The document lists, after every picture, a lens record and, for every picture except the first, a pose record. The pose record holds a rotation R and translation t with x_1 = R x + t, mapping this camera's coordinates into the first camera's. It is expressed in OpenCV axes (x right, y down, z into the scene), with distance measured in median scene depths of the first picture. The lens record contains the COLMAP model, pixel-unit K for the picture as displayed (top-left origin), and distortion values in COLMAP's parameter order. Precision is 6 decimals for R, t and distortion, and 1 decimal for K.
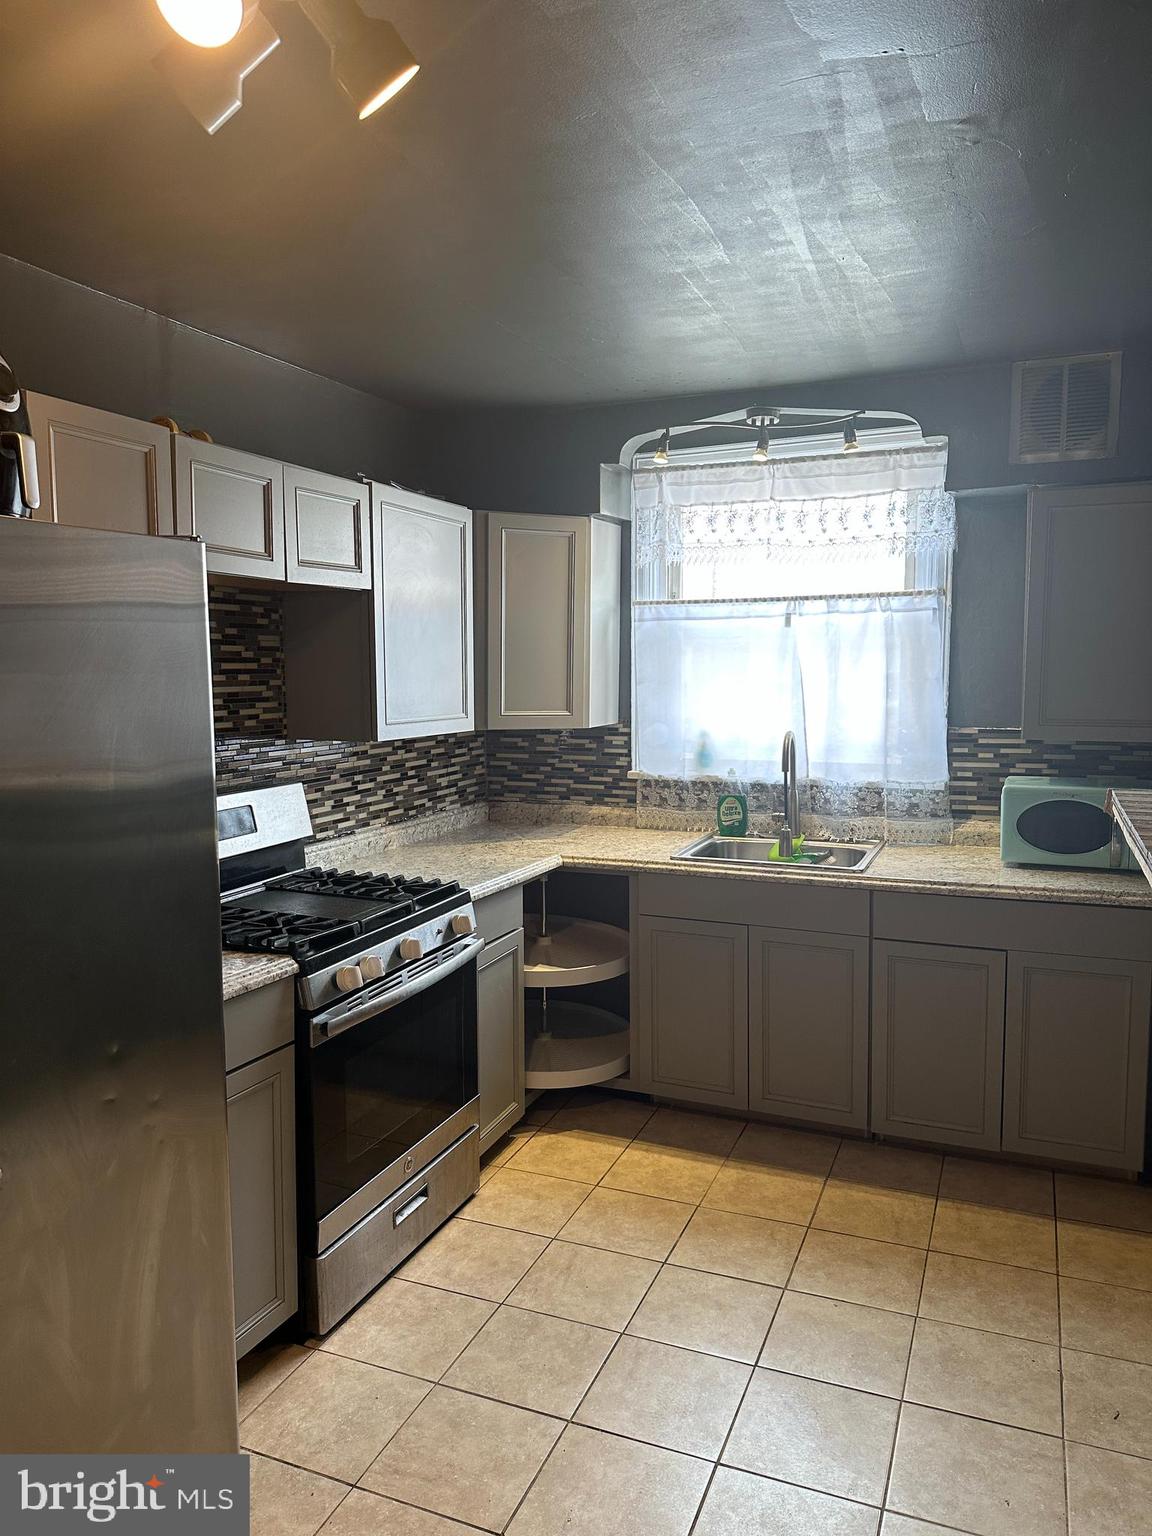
lens RADIAL K [[1105.9, 0, 554.8], [0, 1105.9, 772.6], [0, 0, 1]] dist [0.182914, -0.354154]
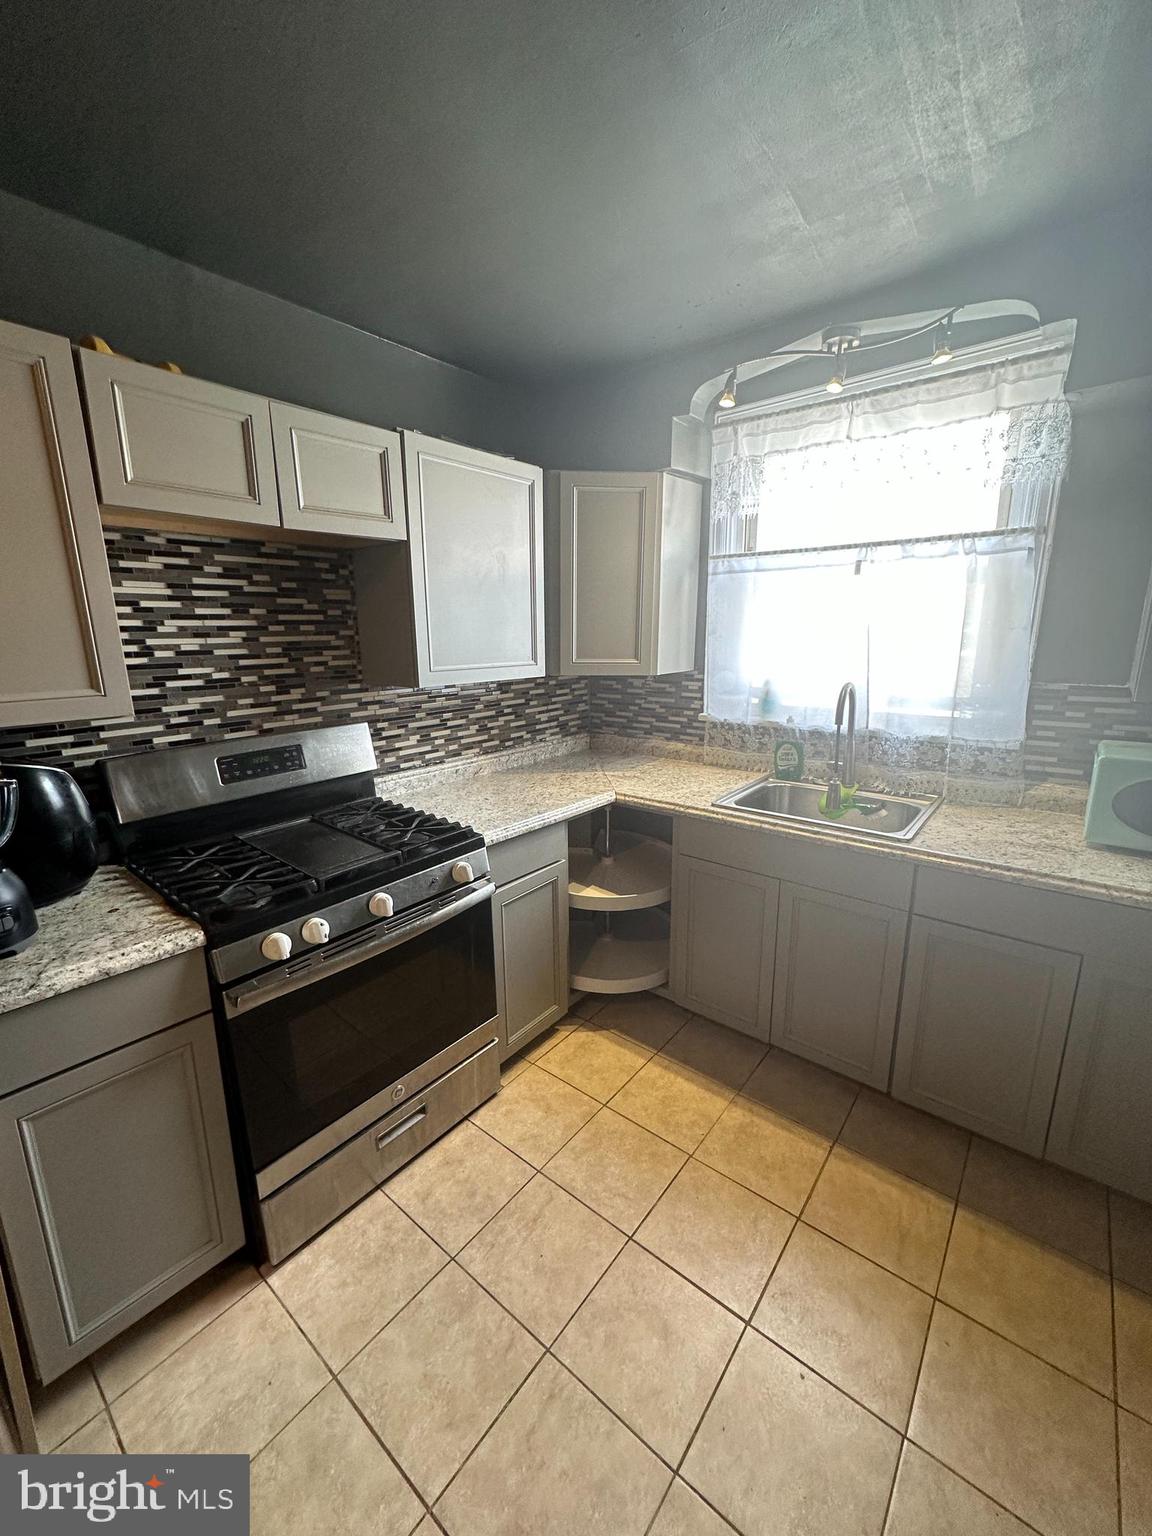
lens RADIAL K [[613.8, 0, 570.8], [0, 613.8, 772.2], [0, 0, 1]] dist [-0.000225, 0.000062]
pose [[0.959921, 0.059666, -0.273846, 0.132455], [-0.022636, 0.990390, 0.136440, -0.028067], [0.279355, -0.124773, 0.952046, 0.416960]]
